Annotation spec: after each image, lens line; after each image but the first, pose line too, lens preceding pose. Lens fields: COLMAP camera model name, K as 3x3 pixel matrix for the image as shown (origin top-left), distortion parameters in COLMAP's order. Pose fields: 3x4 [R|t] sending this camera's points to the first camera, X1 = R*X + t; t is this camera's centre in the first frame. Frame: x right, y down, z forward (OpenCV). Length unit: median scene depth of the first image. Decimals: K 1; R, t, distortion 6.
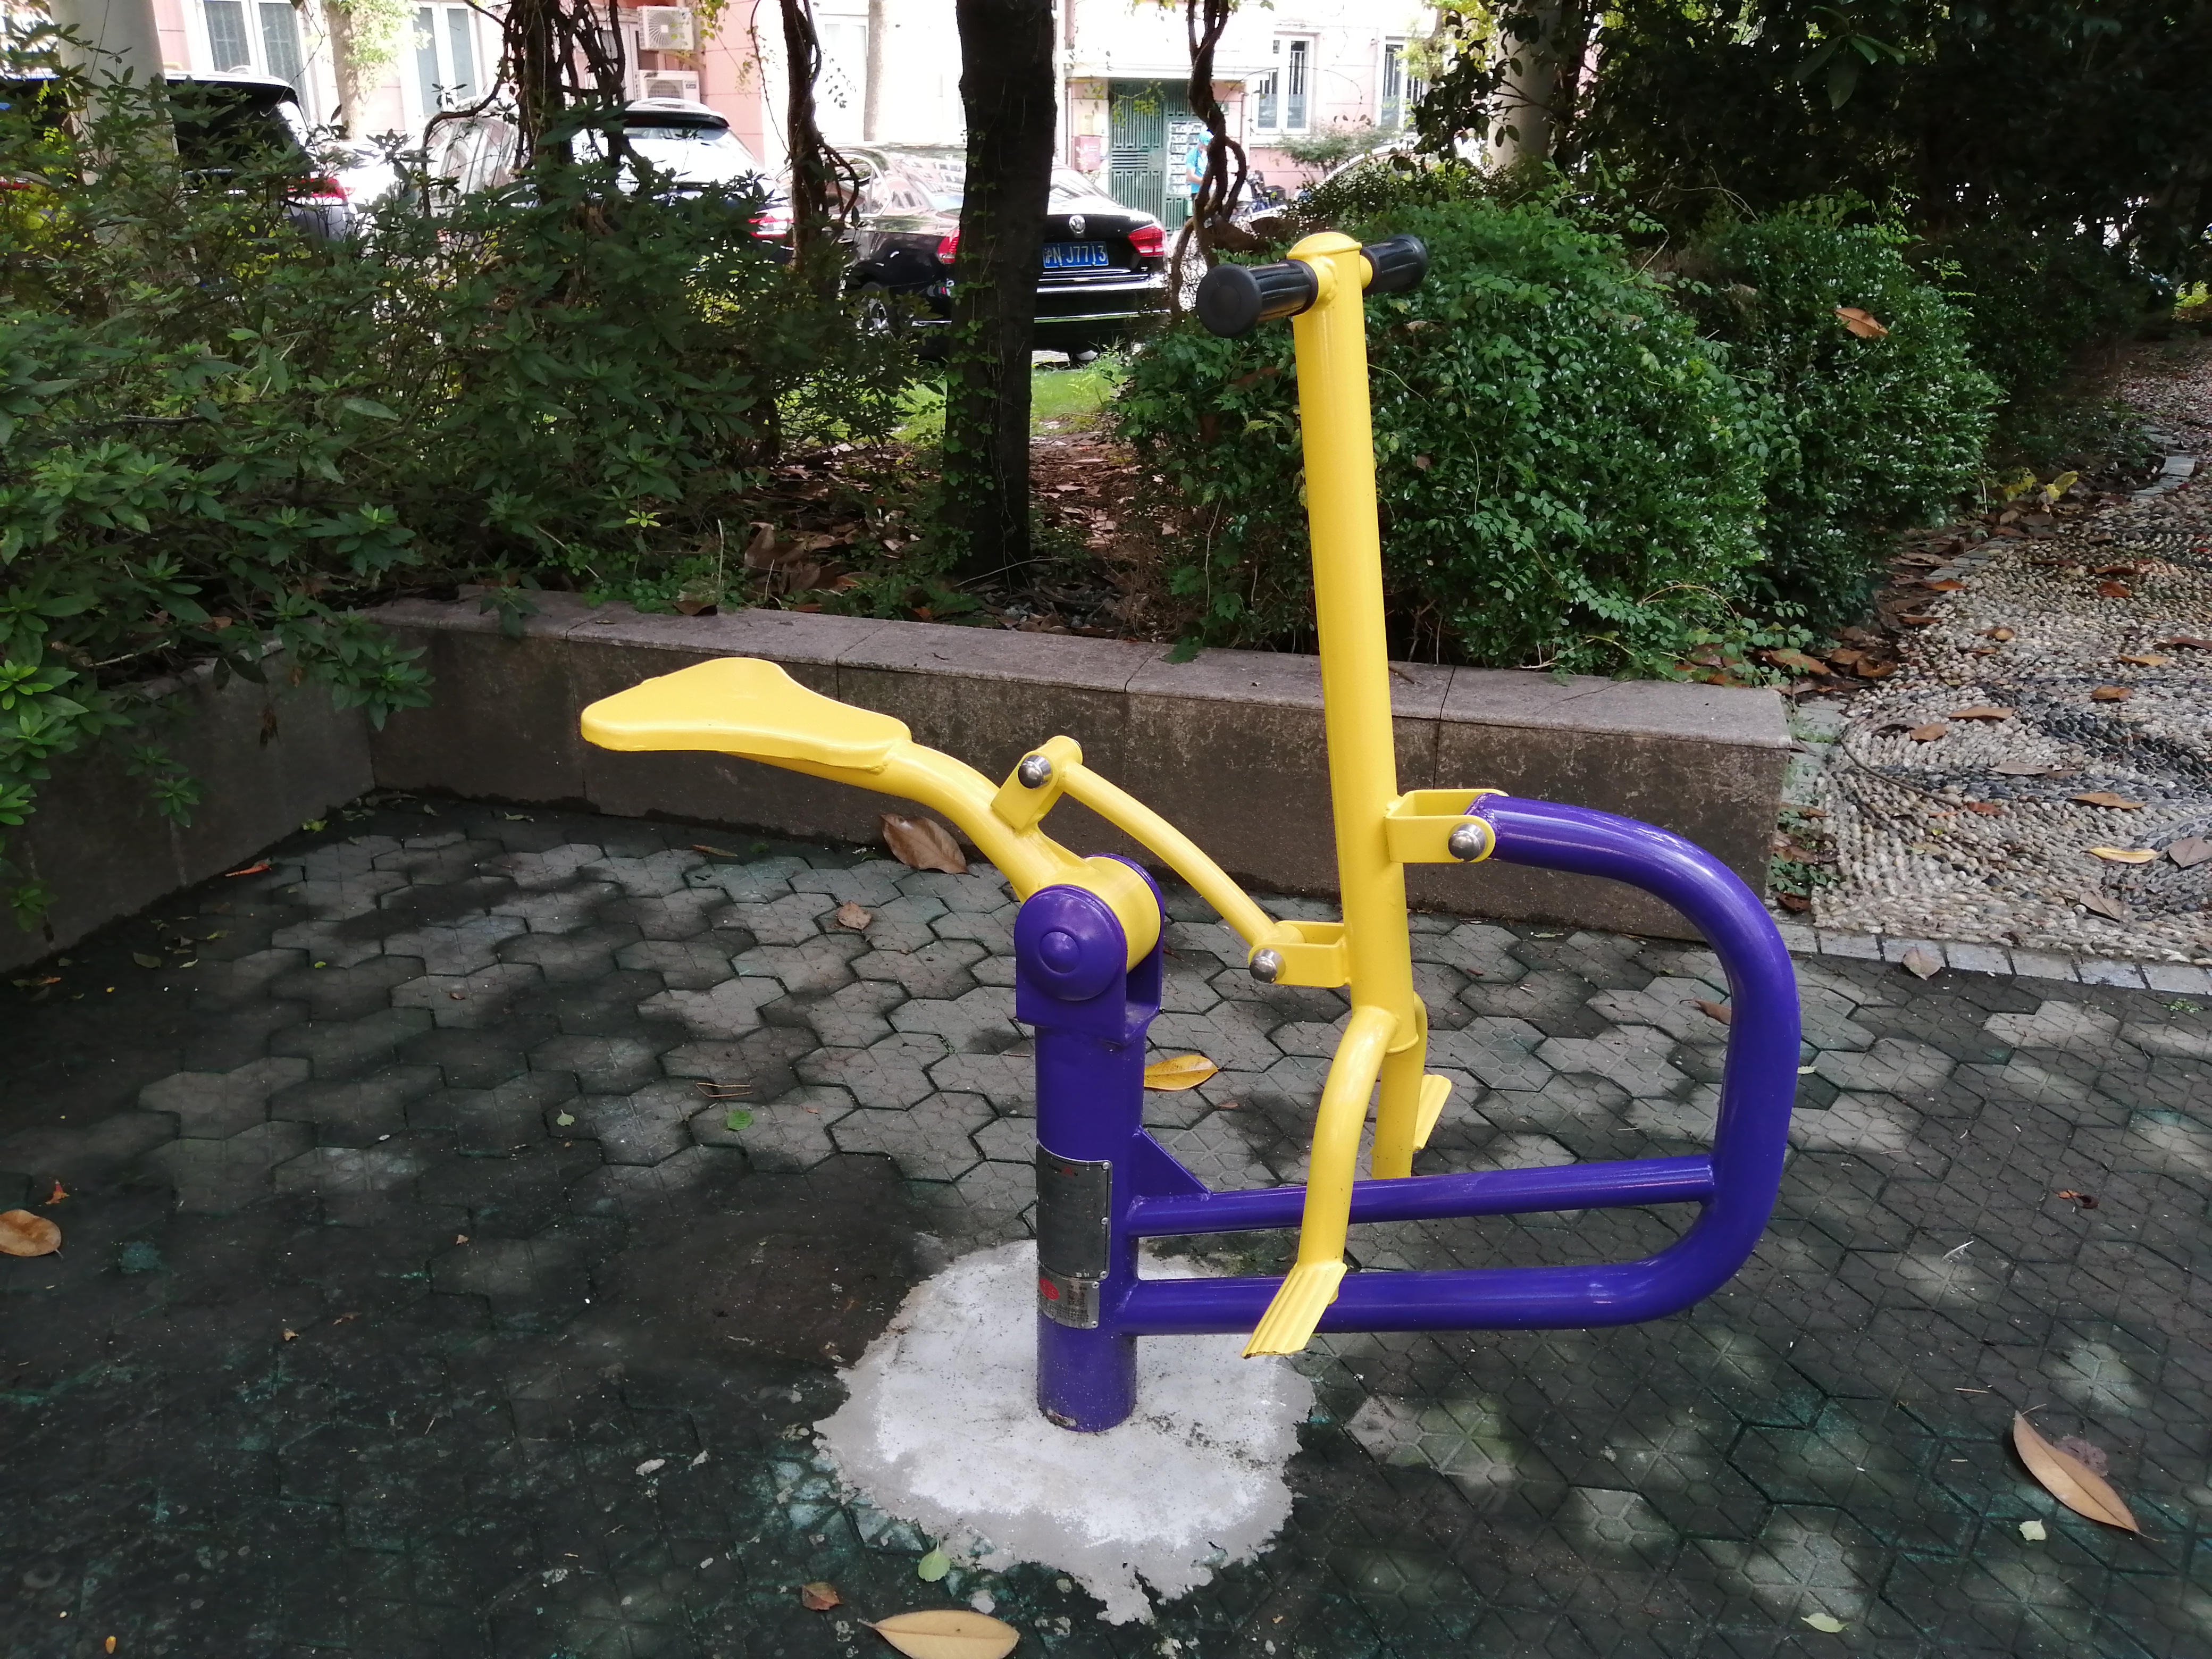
lens RADIAL K [[1750.6, 0, 1106.0], [0, 1750.6, 829.5], [0, 0, 1]] dist [0.079093, -0.152389]
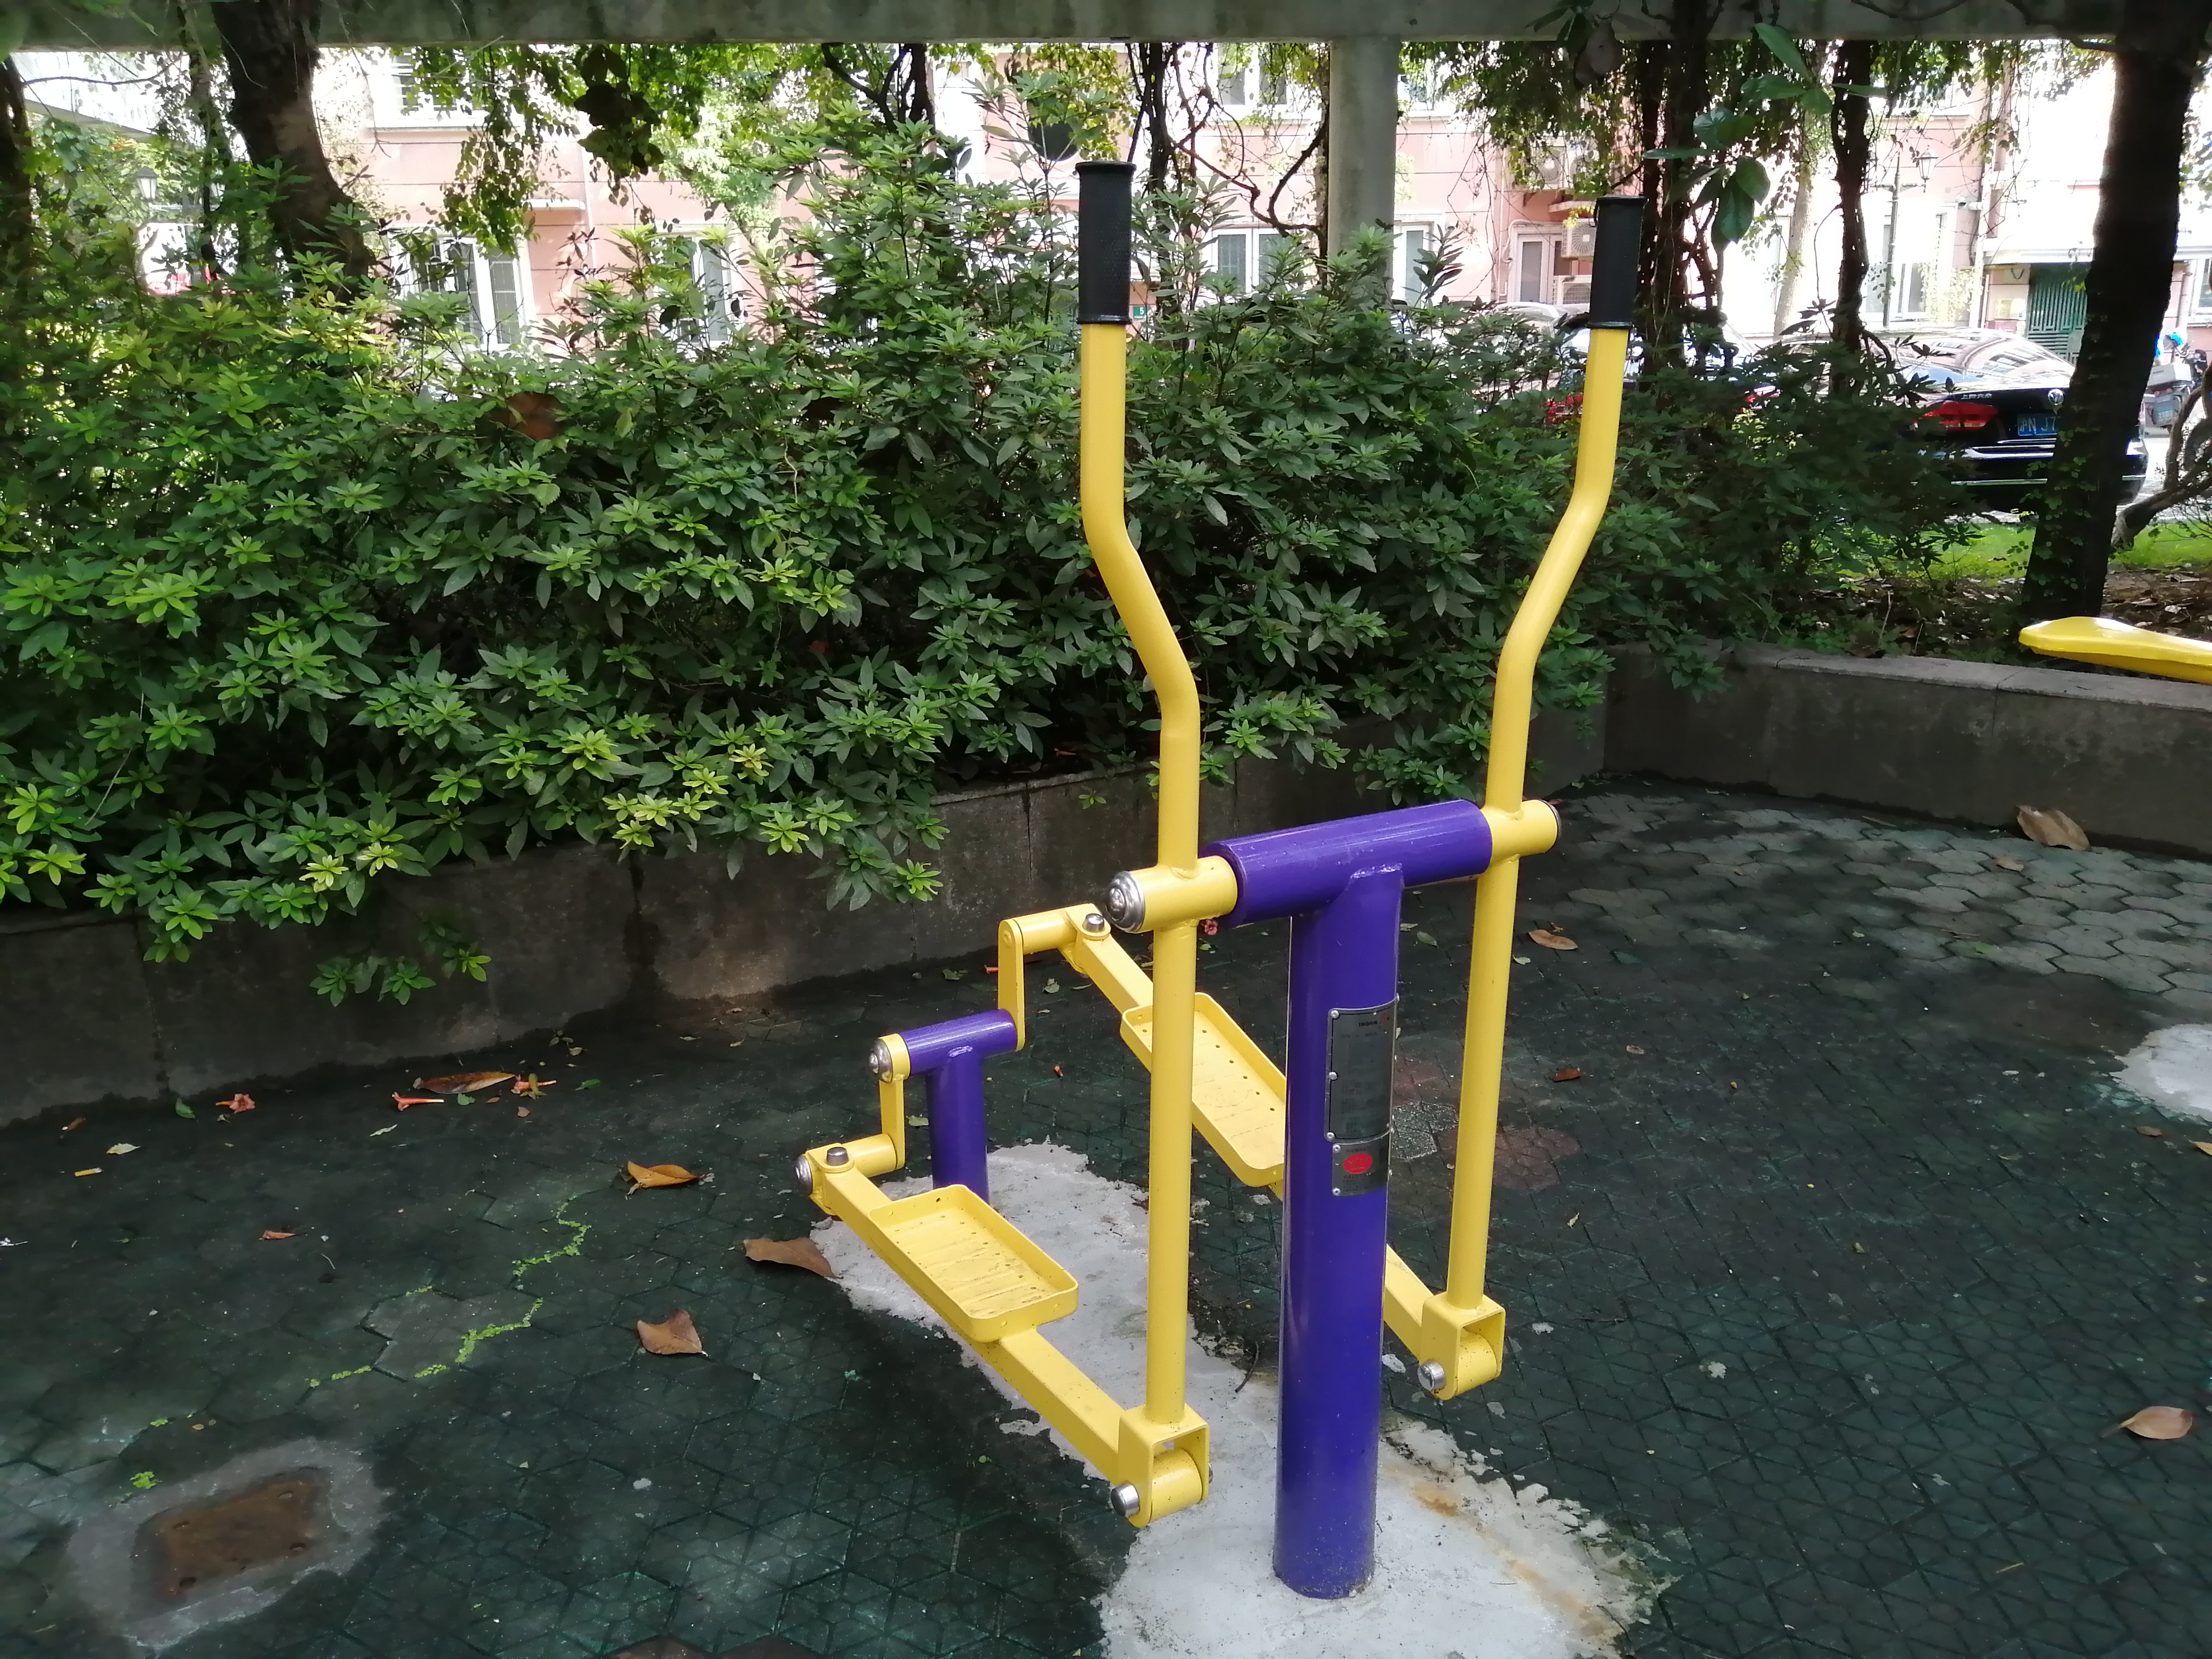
lens RADIAL K [[1750.6, 0, 1106.0], [0, 1750.6, 829.5], [0, 0, 1]] dist [0.079093, -0.152389]
pose [[0.906033, 0.087989, -0.413959, -0.214879], [-0.128971, 0.989027, -0.072057, 0.214685], [0.403076, 0.118675, 0.907439, -0.550695]]
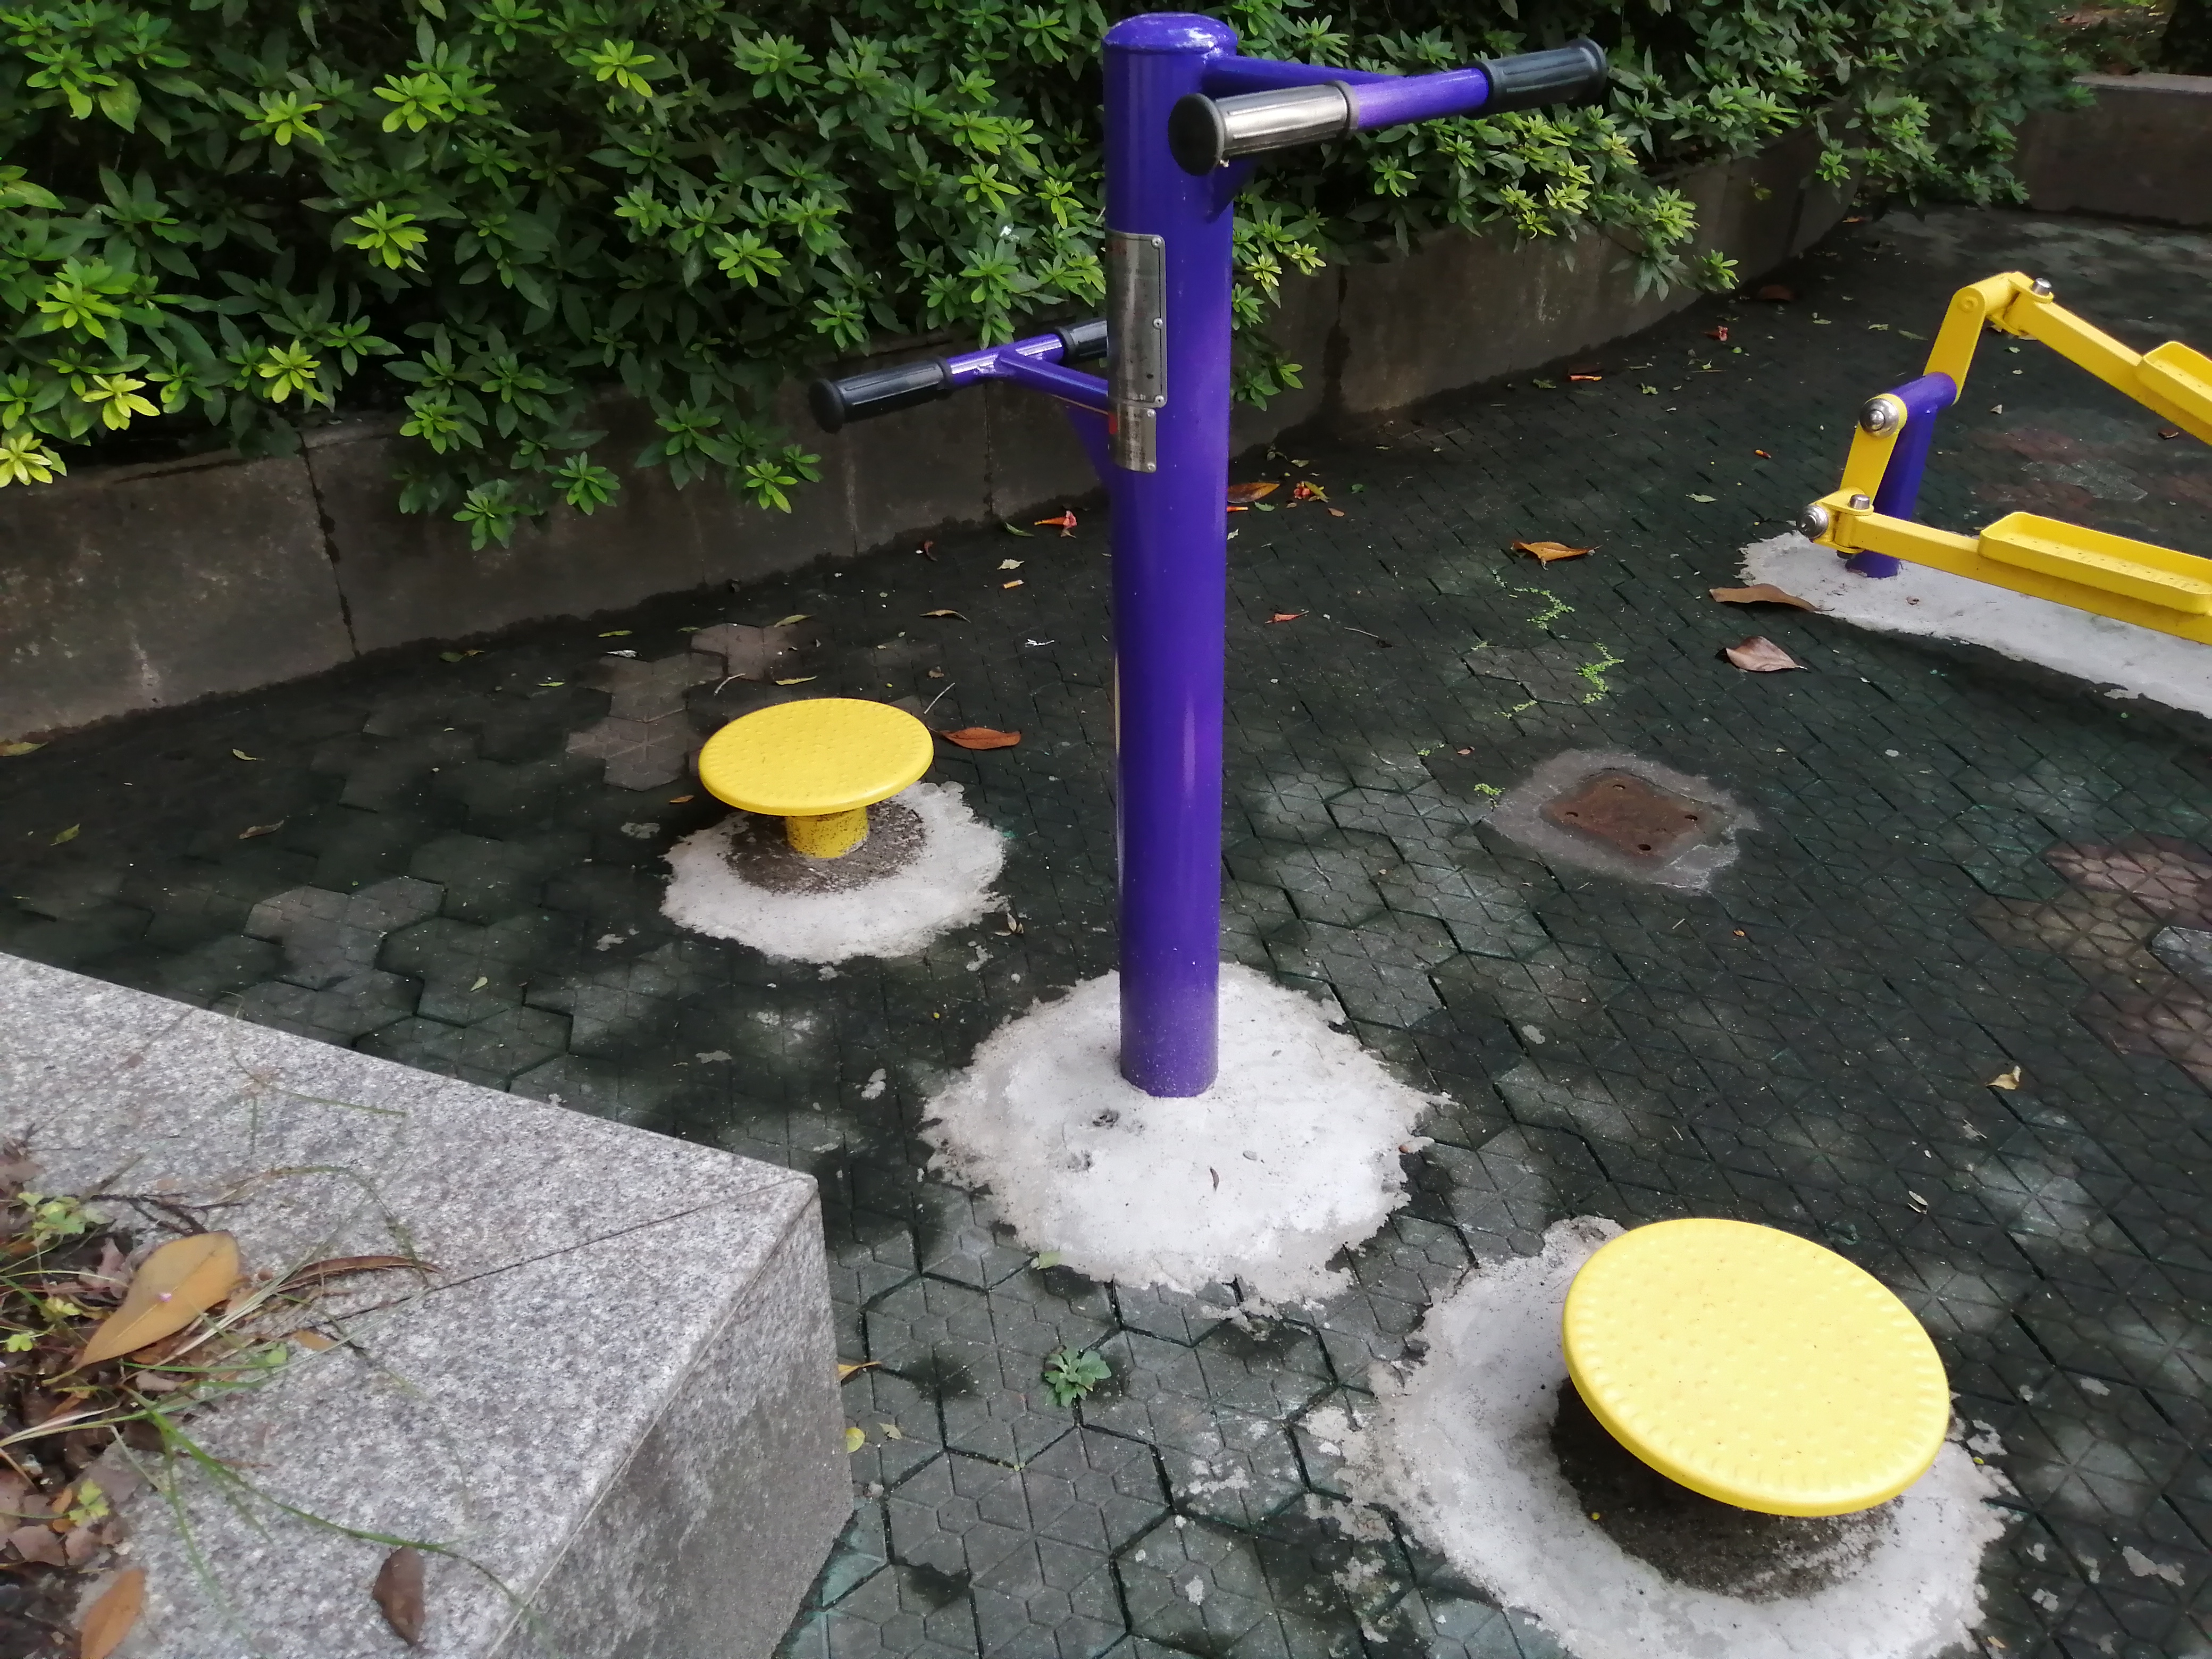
lens RADIAL K [[1750.6, 0, 1106.0], [0, 1750.6, 829.5], [0, 0, 1]] dist [0.079093, -0.152389]
pose [[0.969651, 0.117696, -0.214299, -0.765996], [-0.077577, 0.979323, 0.186838, 0.336519], [0.231858, -0.164543, 0.958732, -0.833123]]
